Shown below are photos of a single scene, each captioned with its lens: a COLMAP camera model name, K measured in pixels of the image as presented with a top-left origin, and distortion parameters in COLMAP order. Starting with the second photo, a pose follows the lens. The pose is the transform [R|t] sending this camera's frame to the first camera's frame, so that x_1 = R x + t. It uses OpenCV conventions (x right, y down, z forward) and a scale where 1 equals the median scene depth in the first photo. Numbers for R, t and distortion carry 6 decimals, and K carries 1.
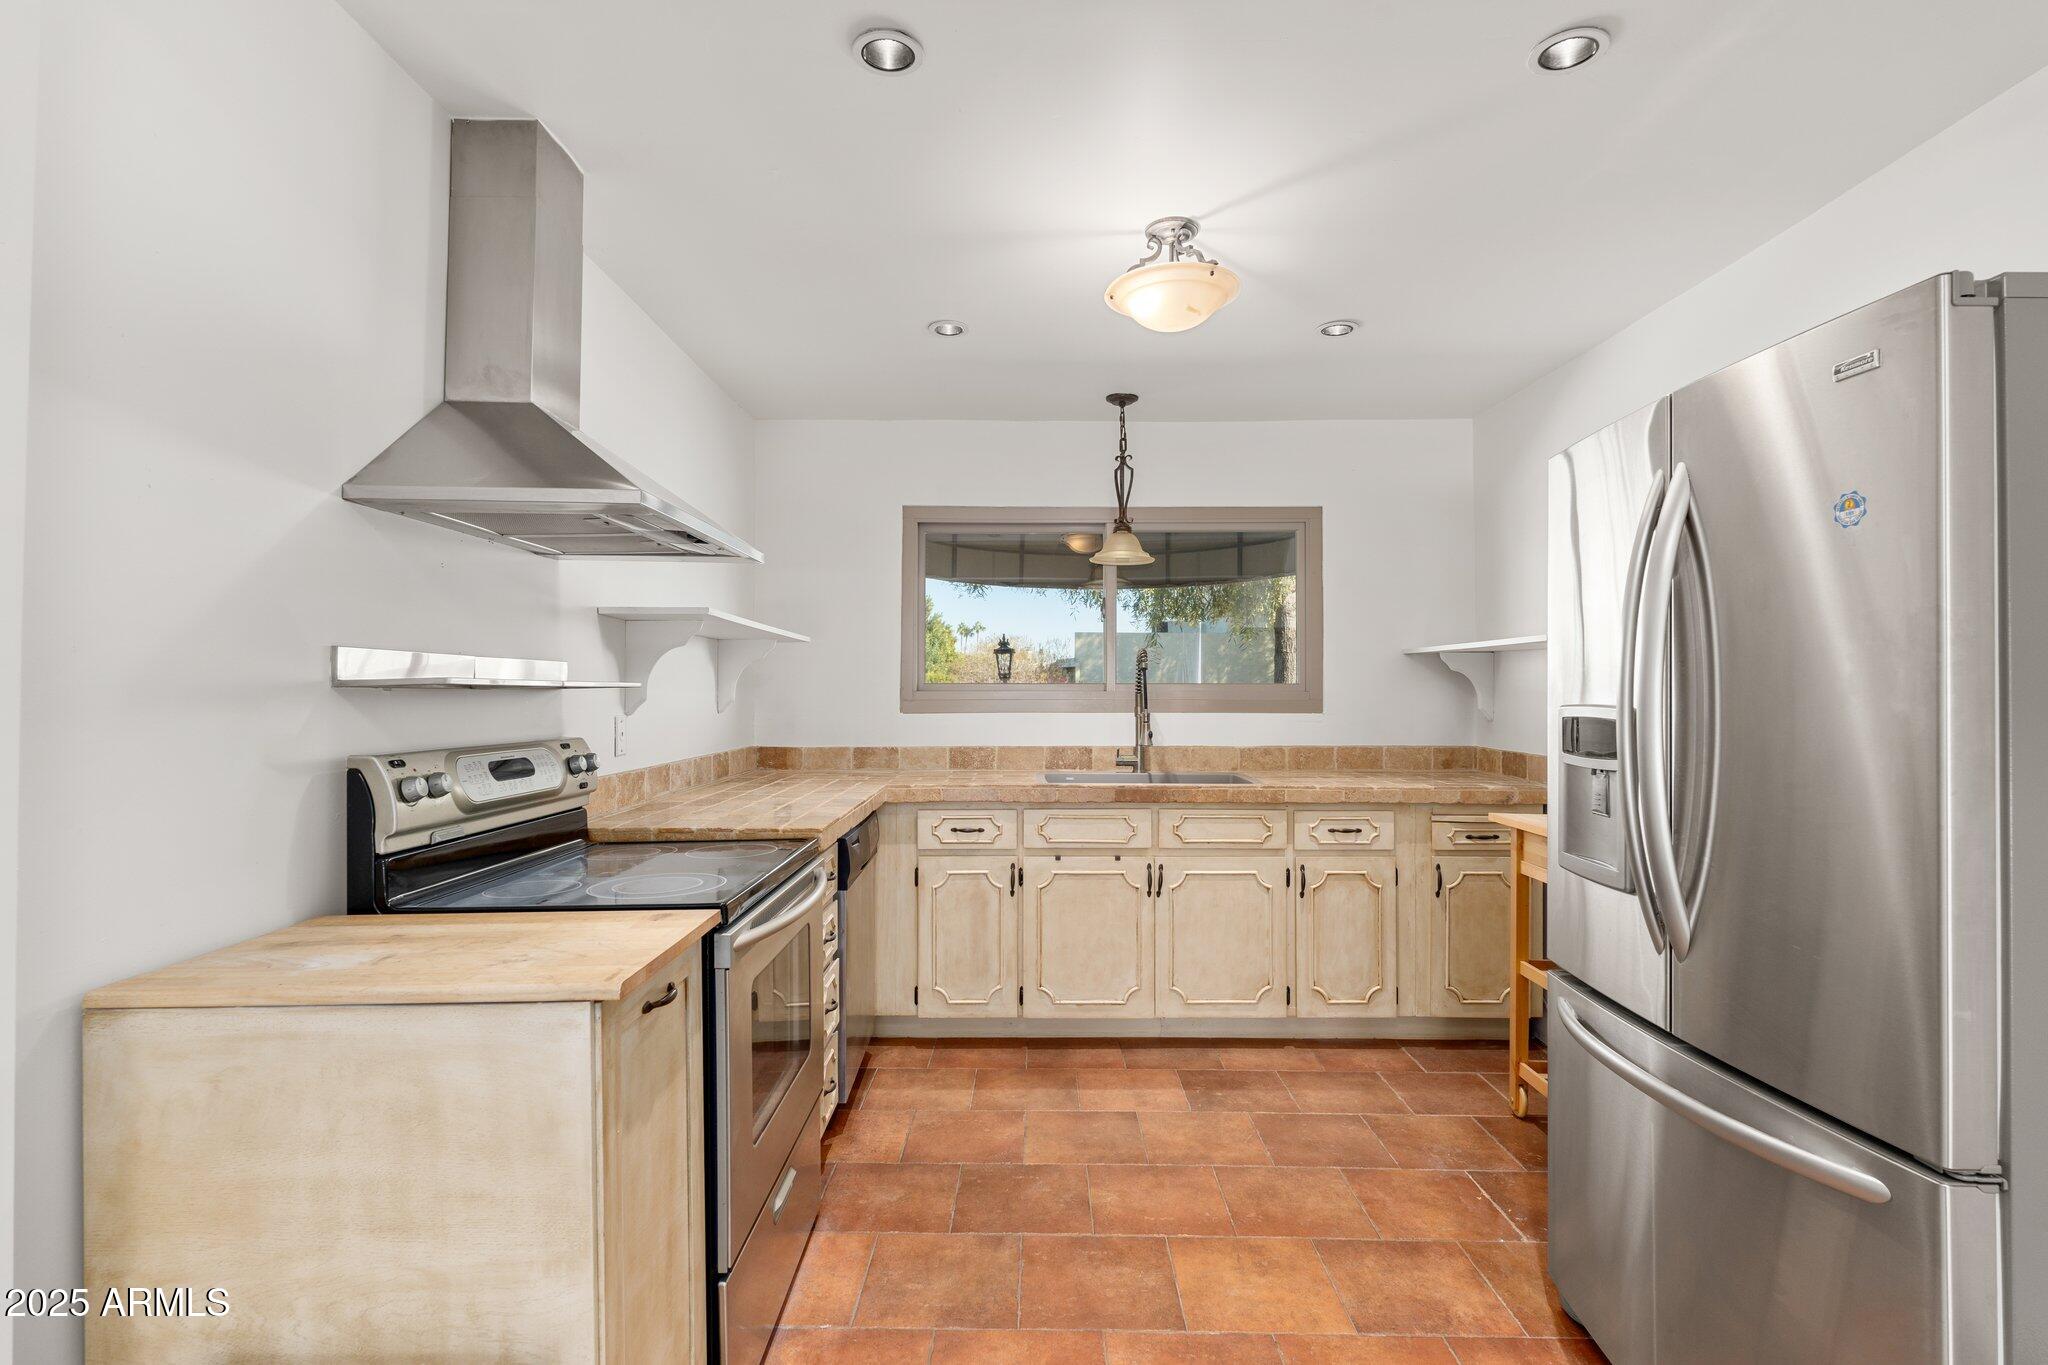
lens RADIAL K [[972.3, 0, 1021.7], [0, 972.3, 674.6], [0, 0, 1]] dist [-0.005258, 0.002618]
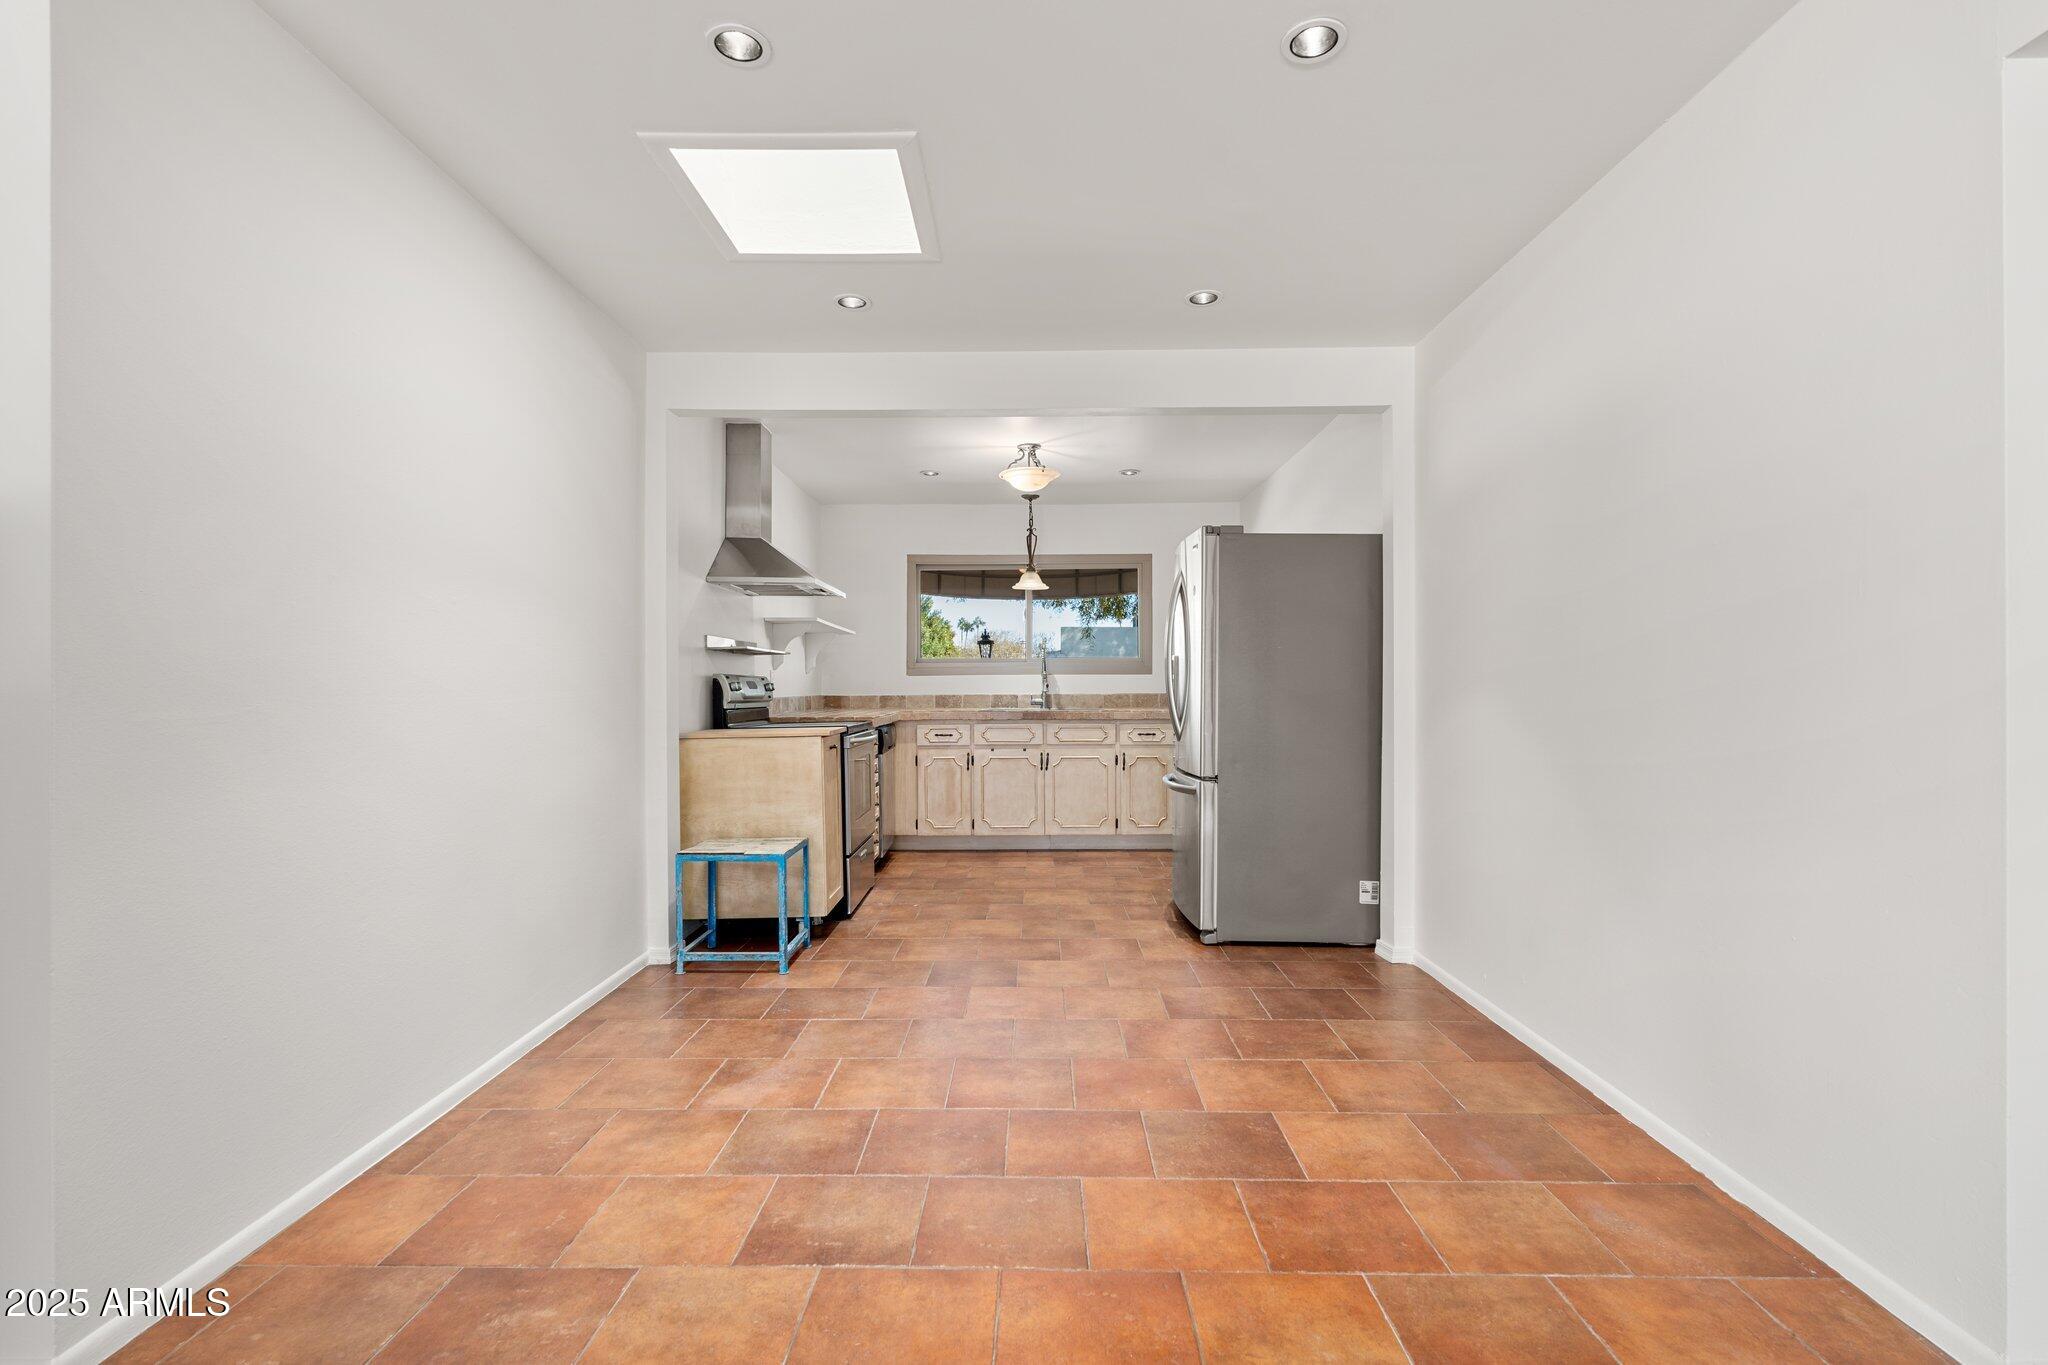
lens RADIAL K [[972.3, 0, 1025.2], [0, 972.3, 684.2], [0, 0, 1]] dist [-0.005258, 0.002618]
pose [[0.999986, -0.005107, 0.001701, 0.097541], [0.005080, 0.999867, 0.015516, 0.034844], [-0.001780, -0.015507, 0.999878, -0.857736]]
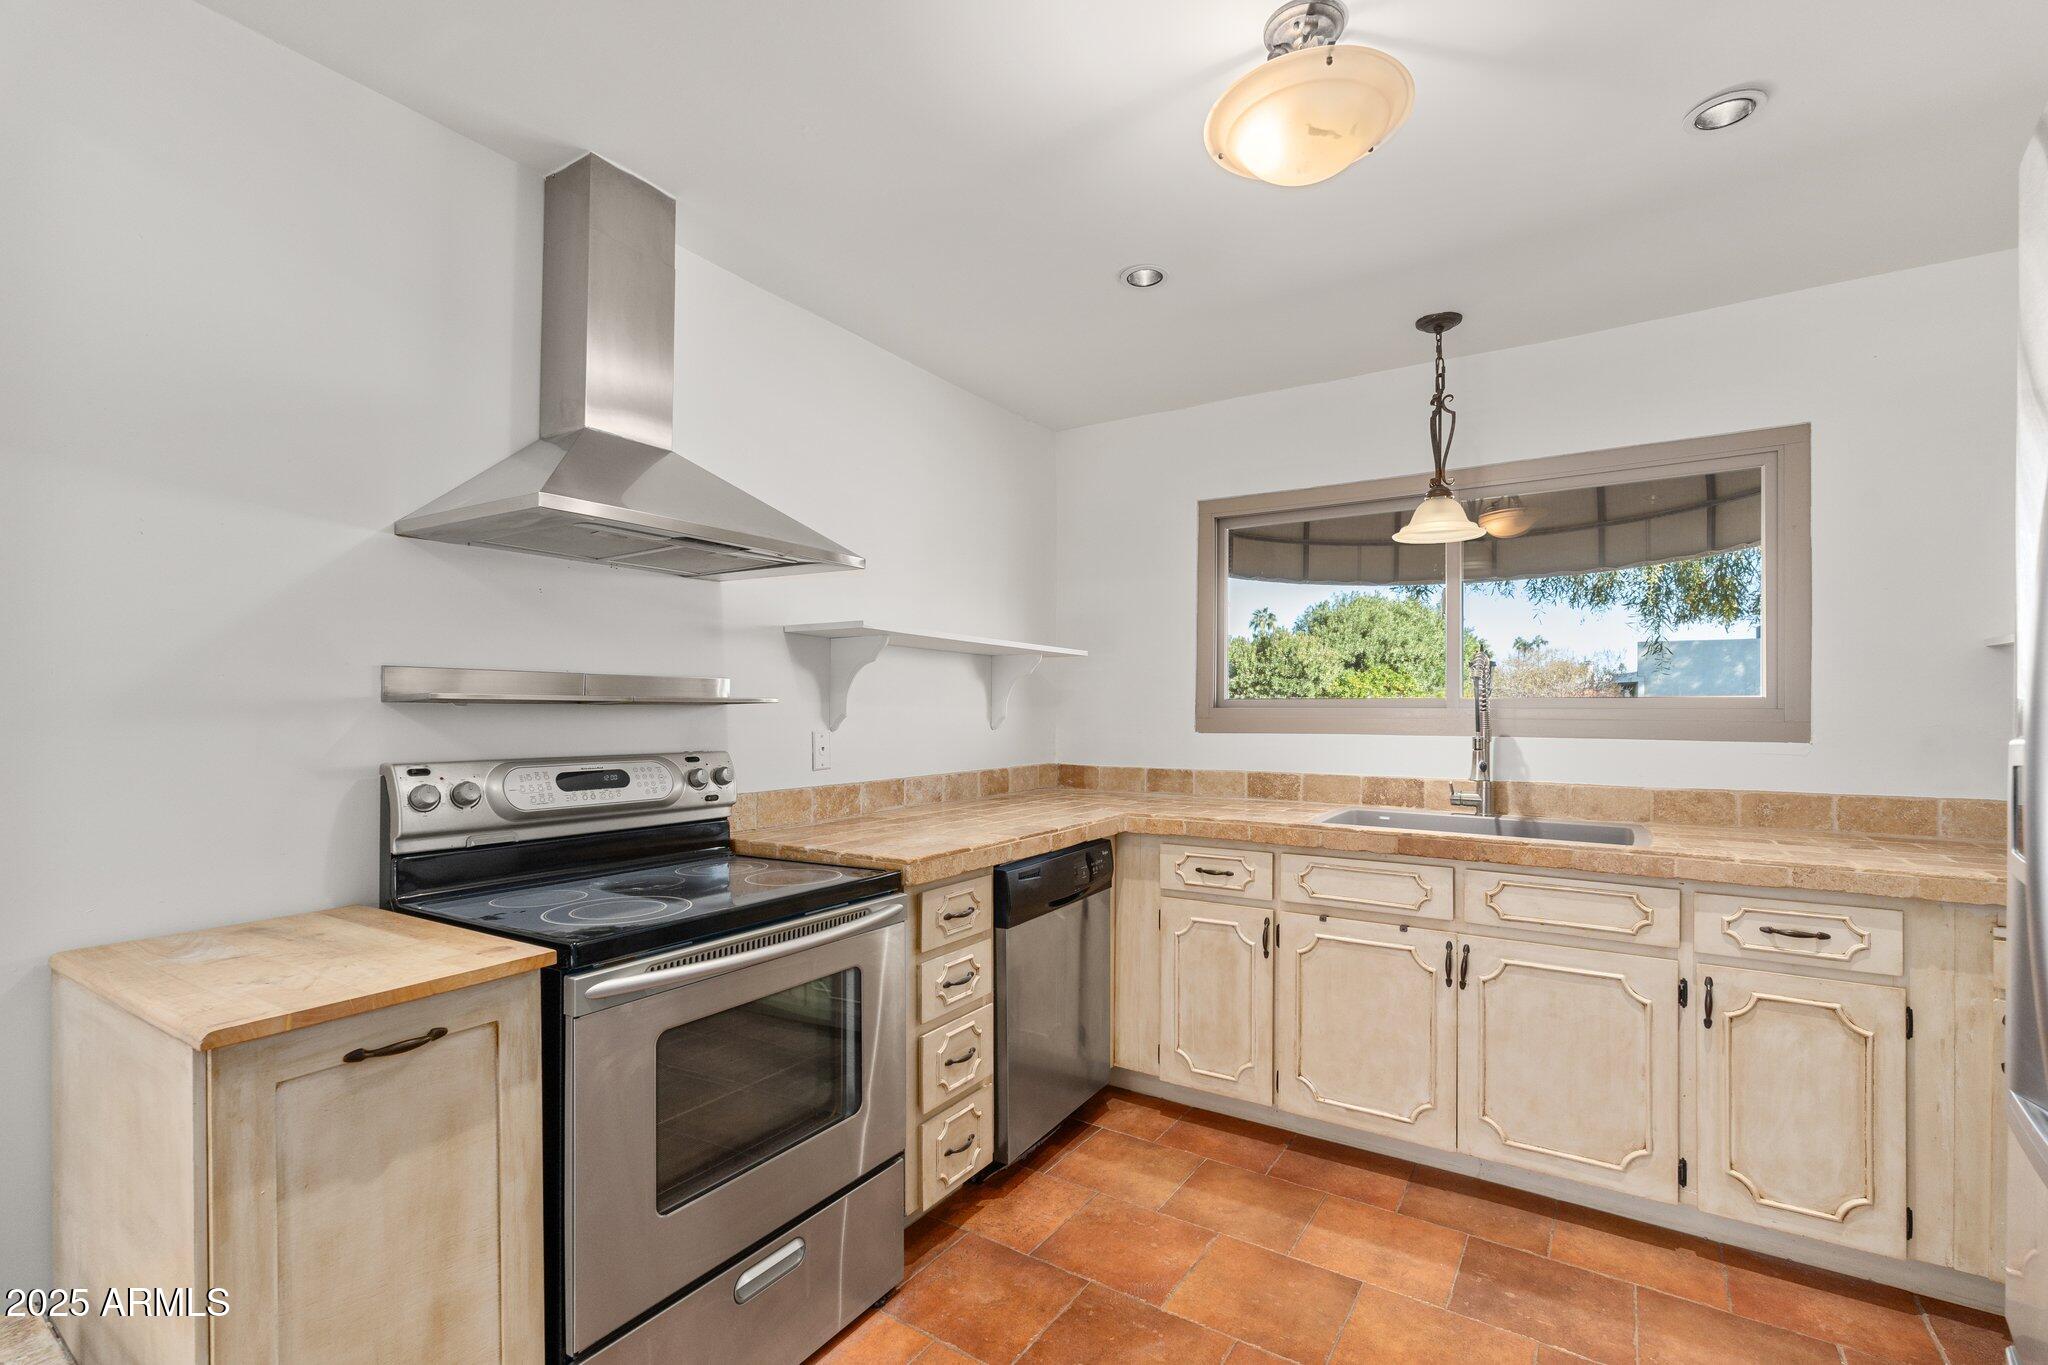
lens RADIAL K [[903.0, 0, 1020.1], [0, 903.0, 703.7], [0, 0, 1]] dist [-0.004584, 0.001170]
pose [[0.840197, -0.001521, -0.542279, 0.229093], [0.007121, 0.999941, 0.008229, 0.005872], [0.542234, -0.010776, 0.840158, 0.250746]]
